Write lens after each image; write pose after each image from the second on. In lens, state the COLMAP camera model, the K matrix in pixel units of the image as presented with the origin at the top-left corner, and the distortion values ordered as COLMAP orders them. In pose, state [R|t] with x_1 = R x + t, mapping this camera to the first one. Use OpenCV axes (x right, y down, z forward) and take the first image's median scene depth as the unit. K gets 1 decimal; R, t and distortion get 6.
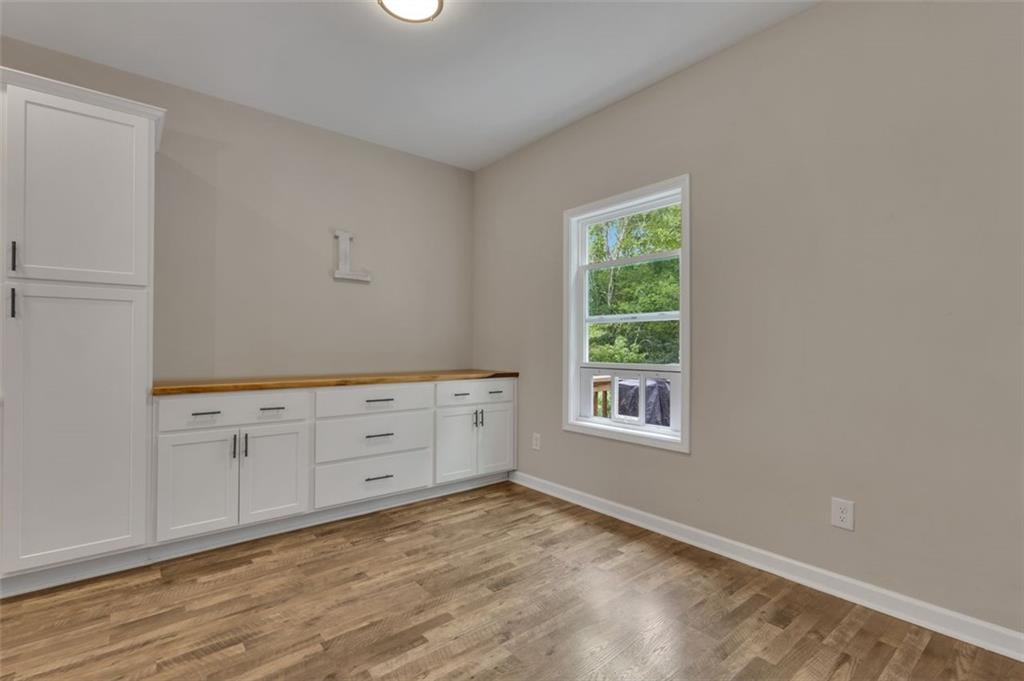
lens RADIAL K [[470.1, 0, 512.3], [0, 470.1, 344.5], [0, 0, 1]] dist [0.002309, 0.000231]
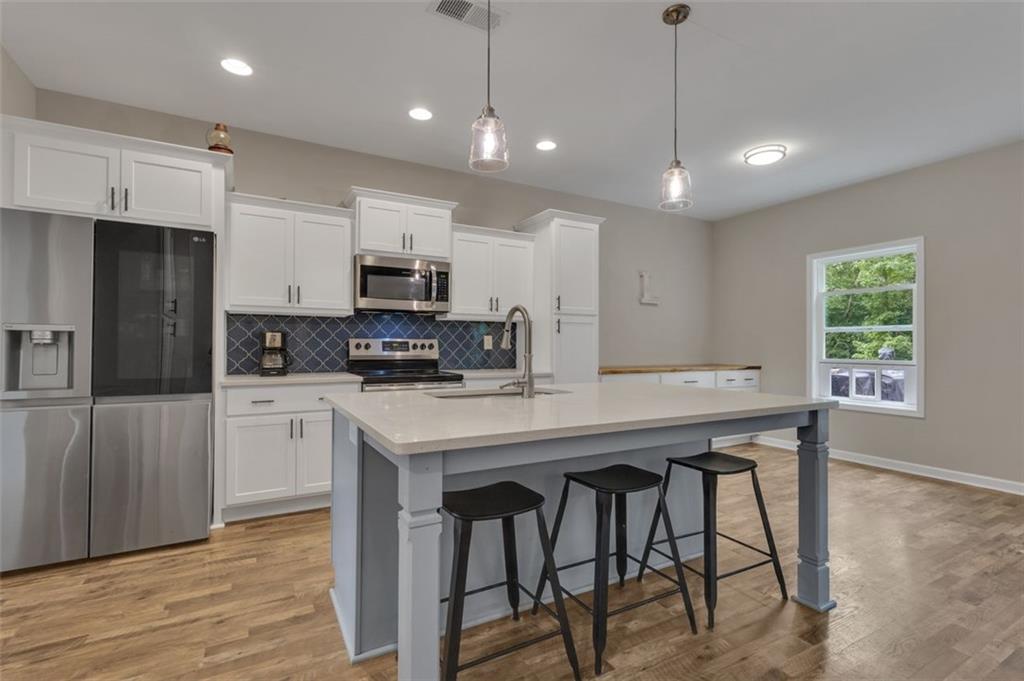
lens RADIAL K [[470.1, 0, 512.3], [0, 470.1, 344.5], [0, 0, 1]] dist [0.002309, 0.000231]
pose [[0.983843, 0.001332, -0.179029, -0.524191], [-0.001430, 0.999999, -0.000421, -0.005045], [0.179028, 0.000670, 0.983844, -0.590111]]
